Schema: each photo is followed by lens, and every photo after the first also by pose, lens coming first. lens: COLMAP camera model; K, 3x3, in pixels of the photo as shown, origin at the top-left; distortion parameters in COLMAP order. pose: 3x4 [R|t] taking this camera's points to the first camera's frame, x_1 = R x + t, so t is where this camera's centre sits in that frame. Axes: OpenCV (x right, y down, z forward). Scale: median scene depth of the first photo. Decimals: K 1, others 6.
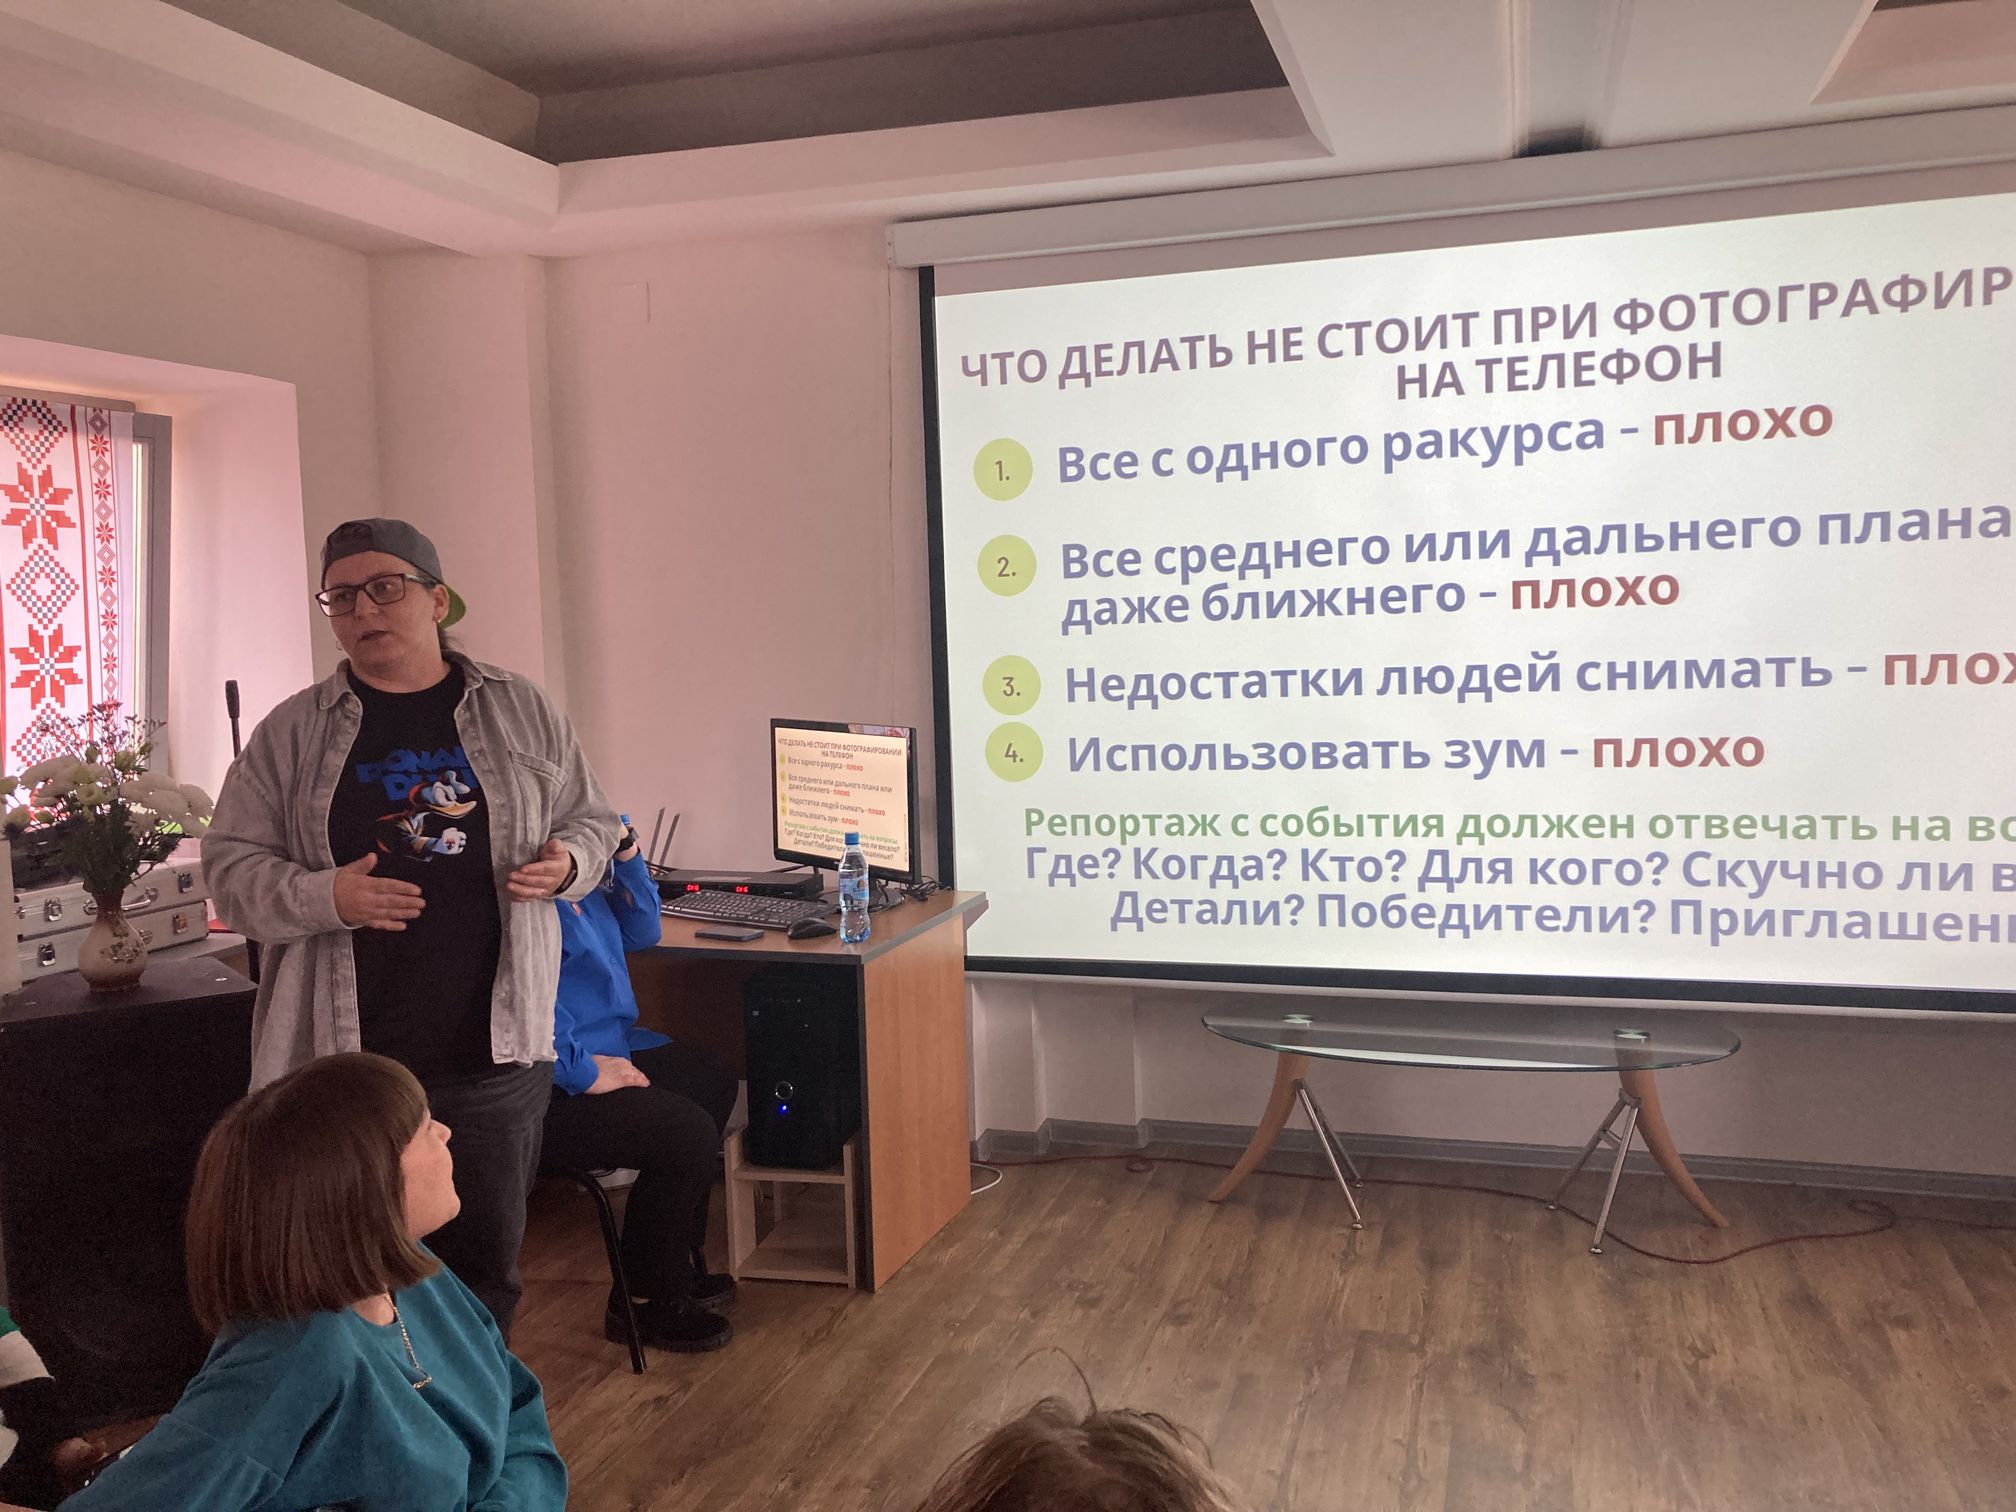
lens RADIAL K [[1649.0, 0, 1013.7], [0, 1649.0, 727.1], [0, 0, 1]] dist [0.006304, -0.002883]
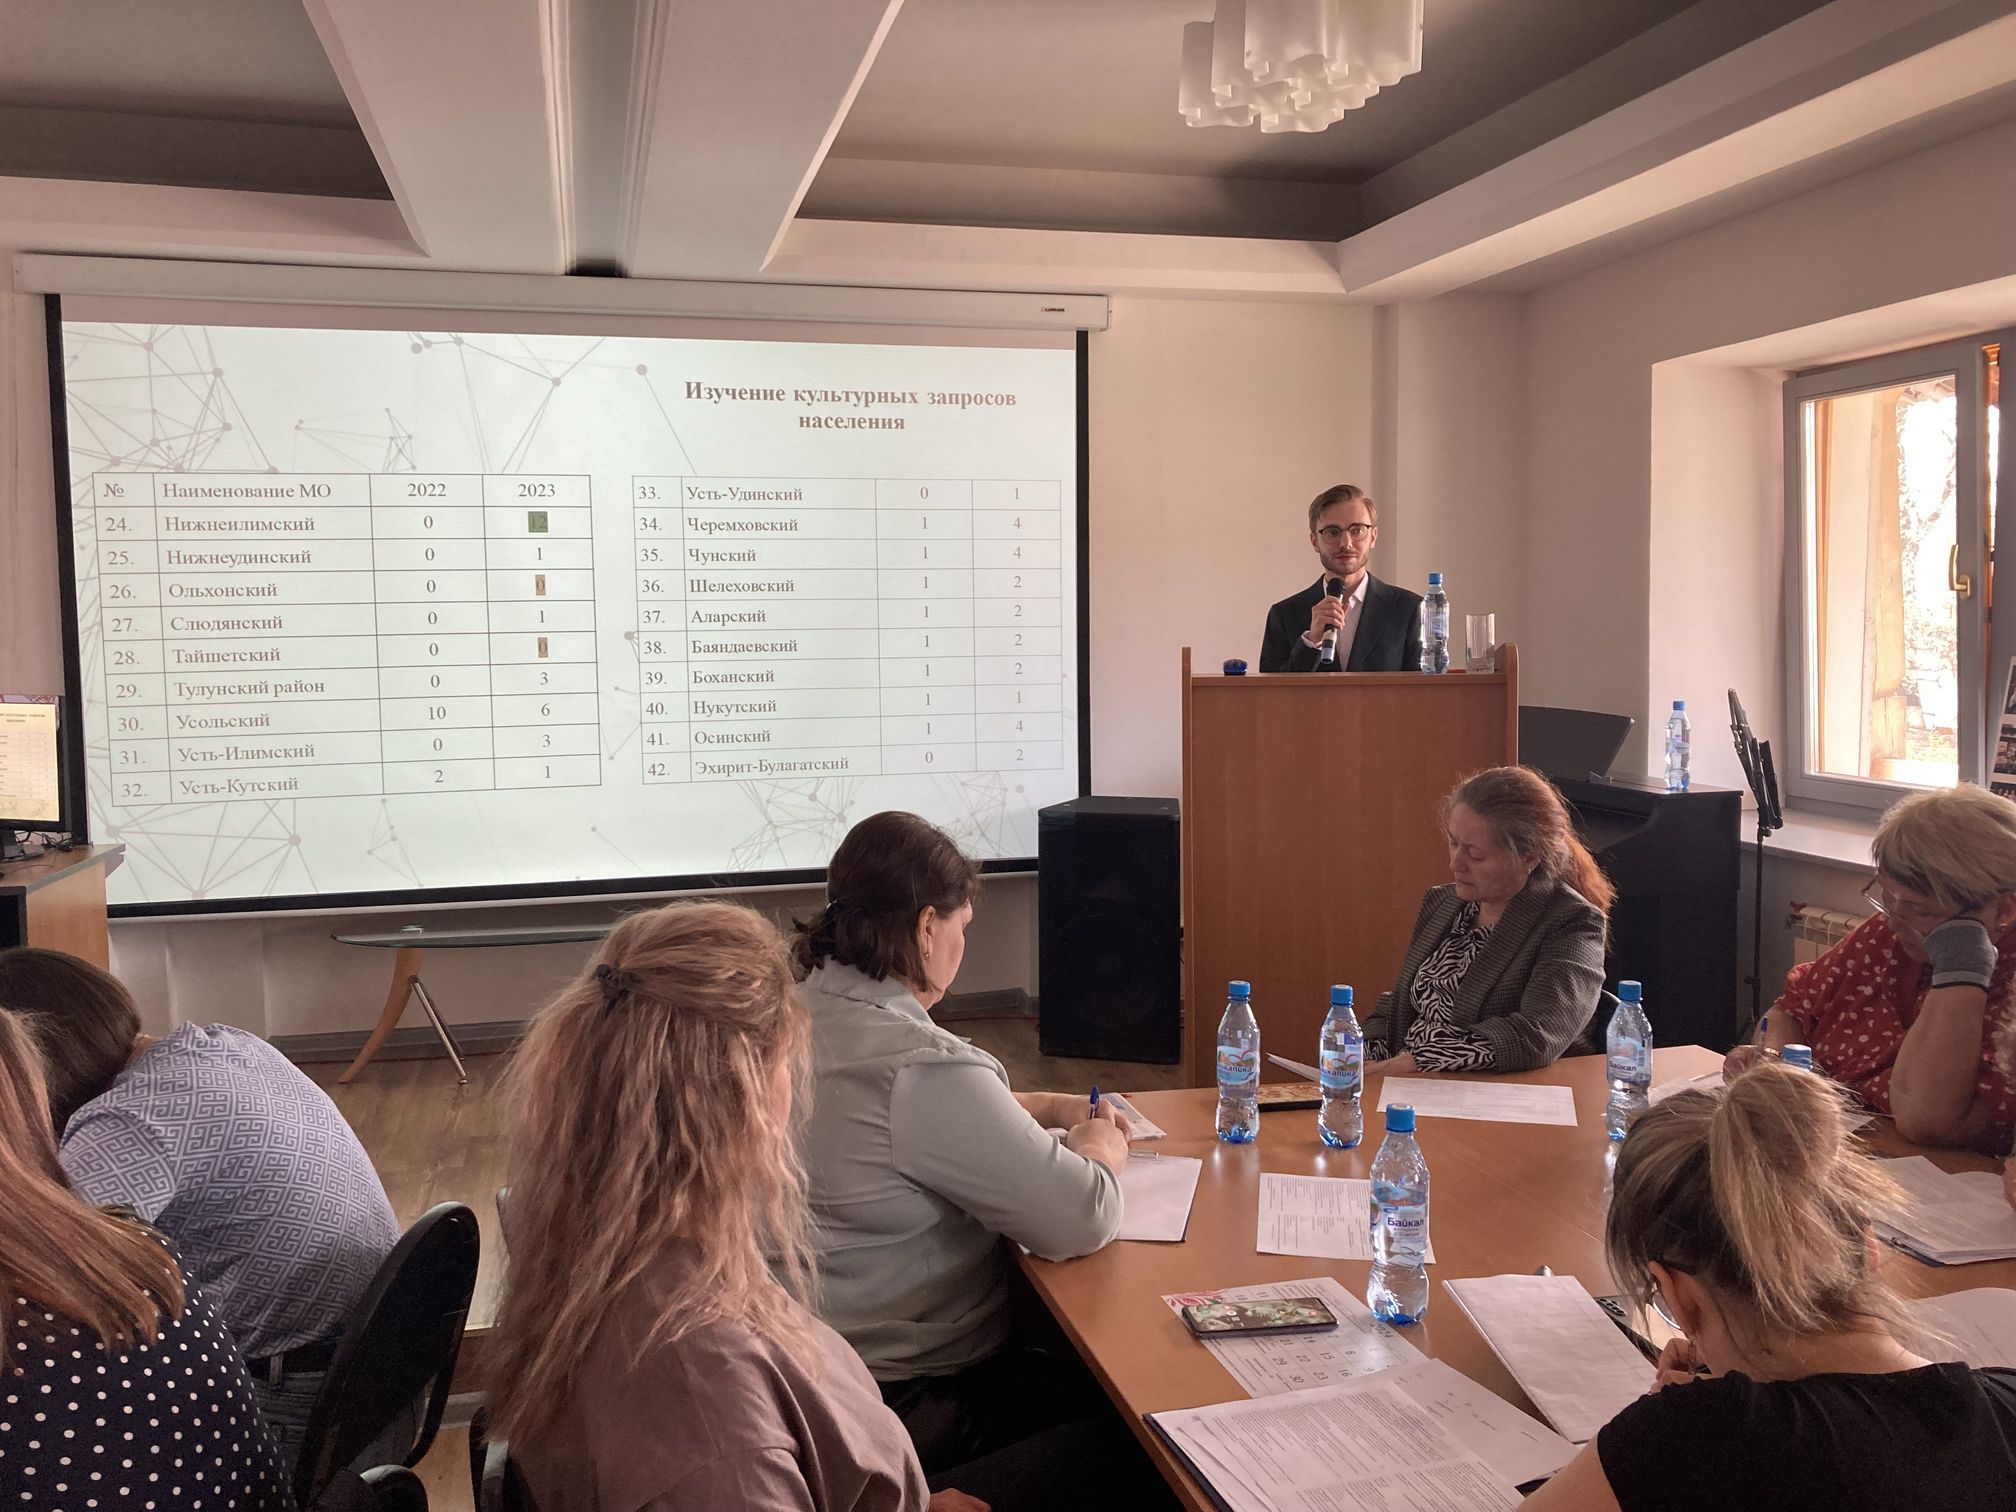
lens RADIAL K [[1649.0, 0, 1013.7], [0, 1649.0, 727.1], [0, 0, 1]] dist [0.006304, -0.002883]
pose [[0.852361, -0.015208, 0.522732, -0.092759], [0.019988, 0.999794, -0.003504, 0.035563], [-0.522571, 0.013435, 0.852490, -0.320274]]
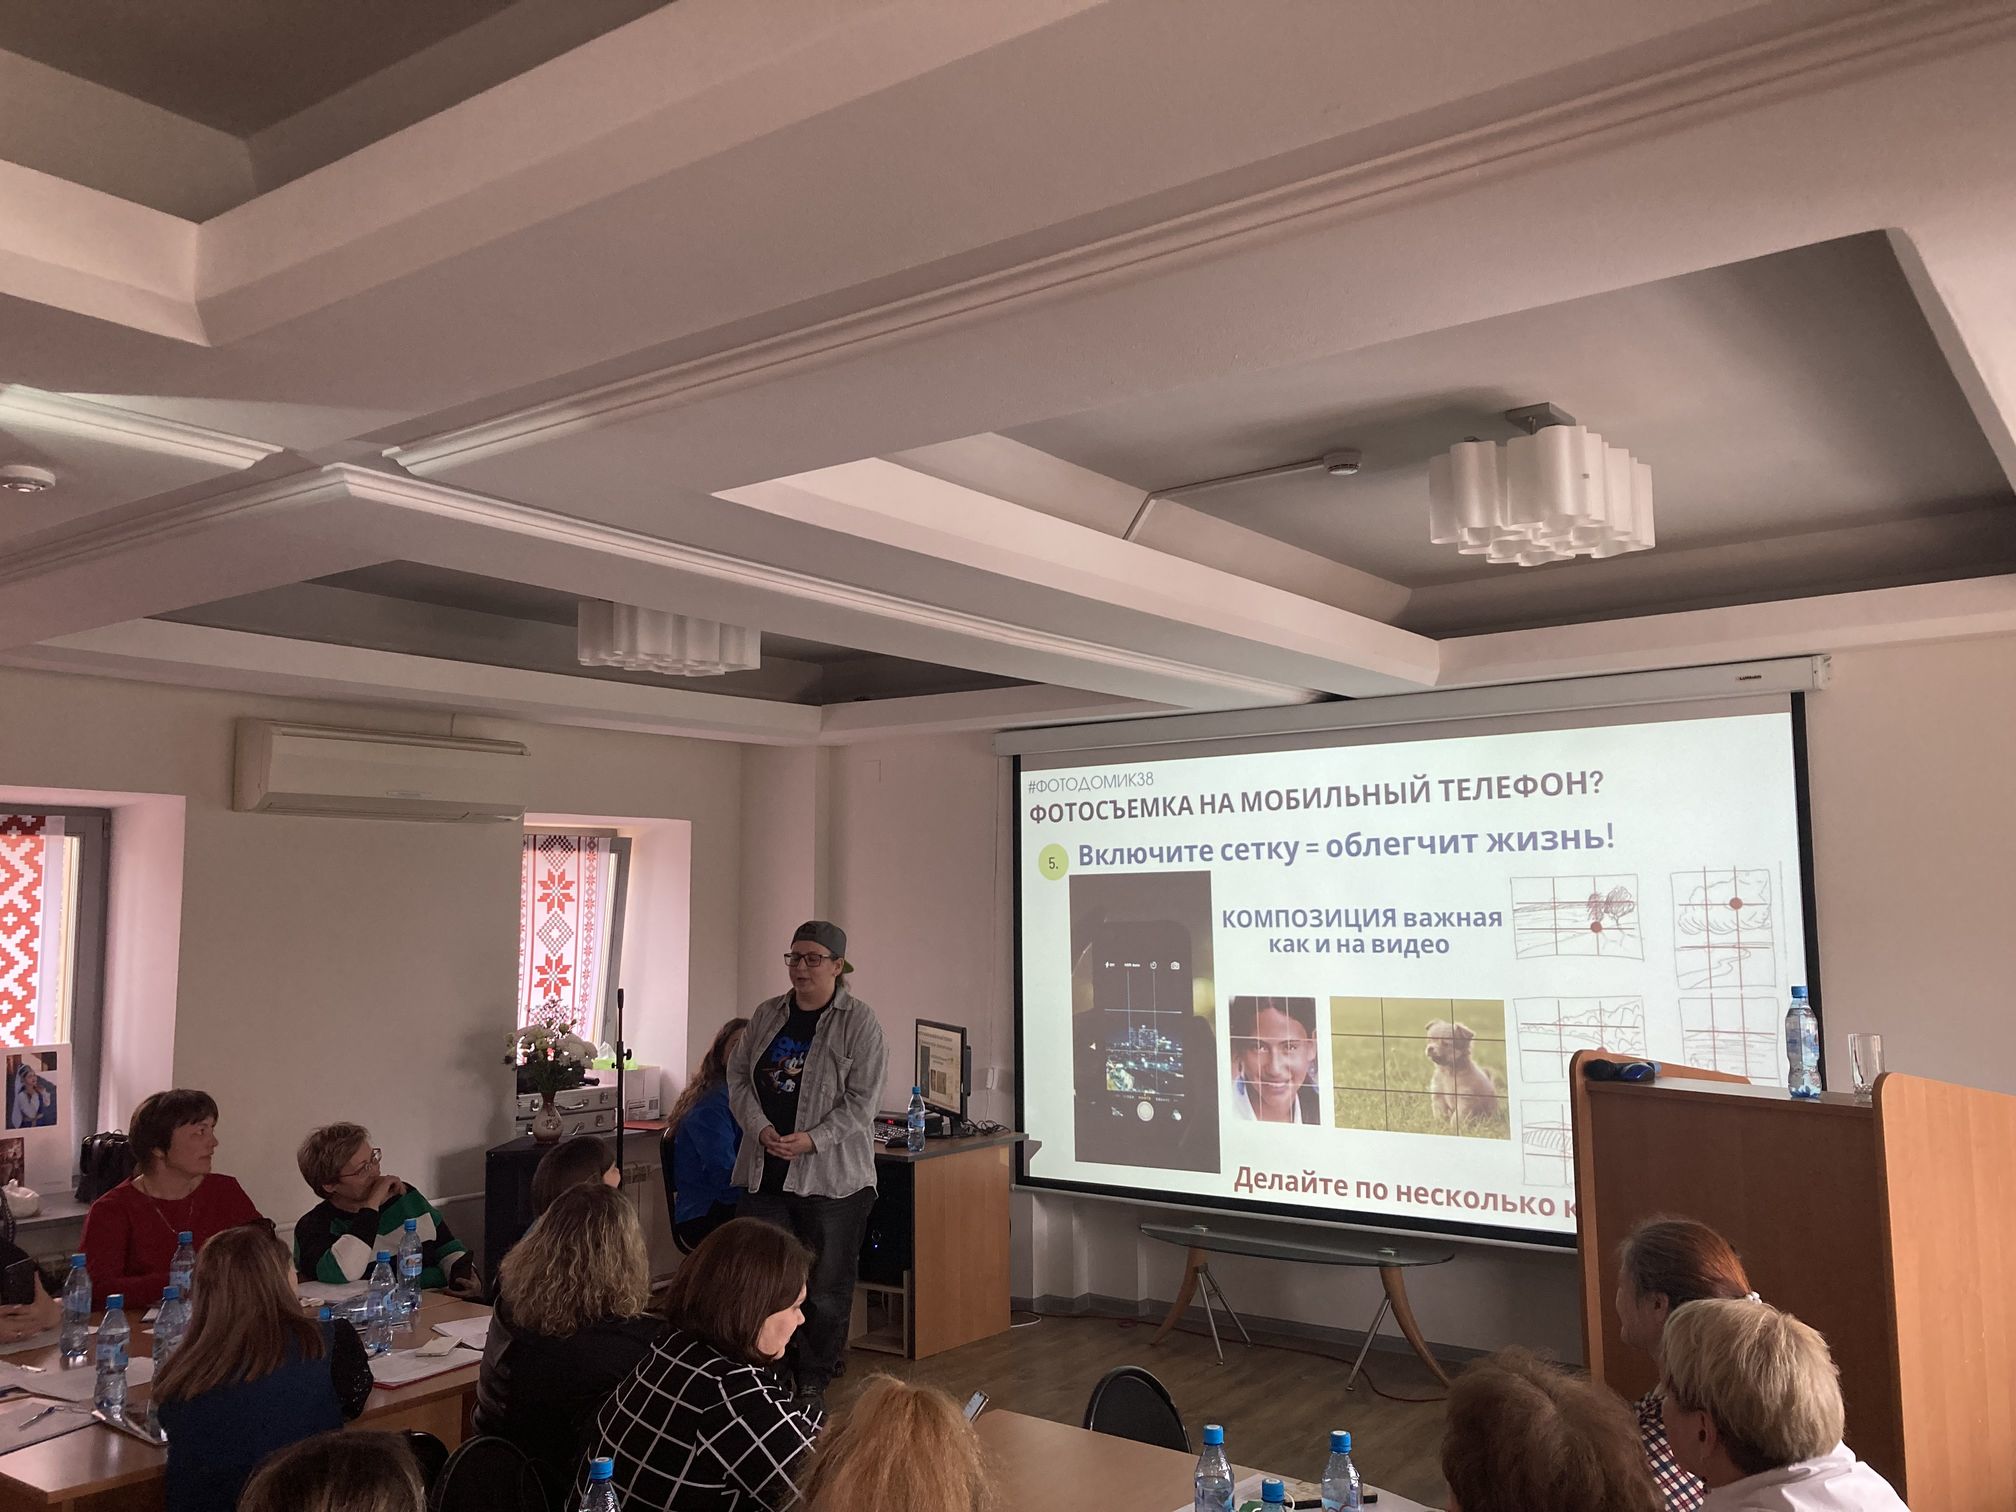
lens RADIAL K [[1649.0, 0, 1013.7], [0, 1649.0, 727.1], [0, 0, 1]] dist [0.006304, -0.002883]
pose [[0.941073, -0.015370, -0.337853, 0.543089], [-0.046071, 0.983829, -0.173085, -0.014126], [0.335050, 0.178451, 0.925147, -0.608988]]
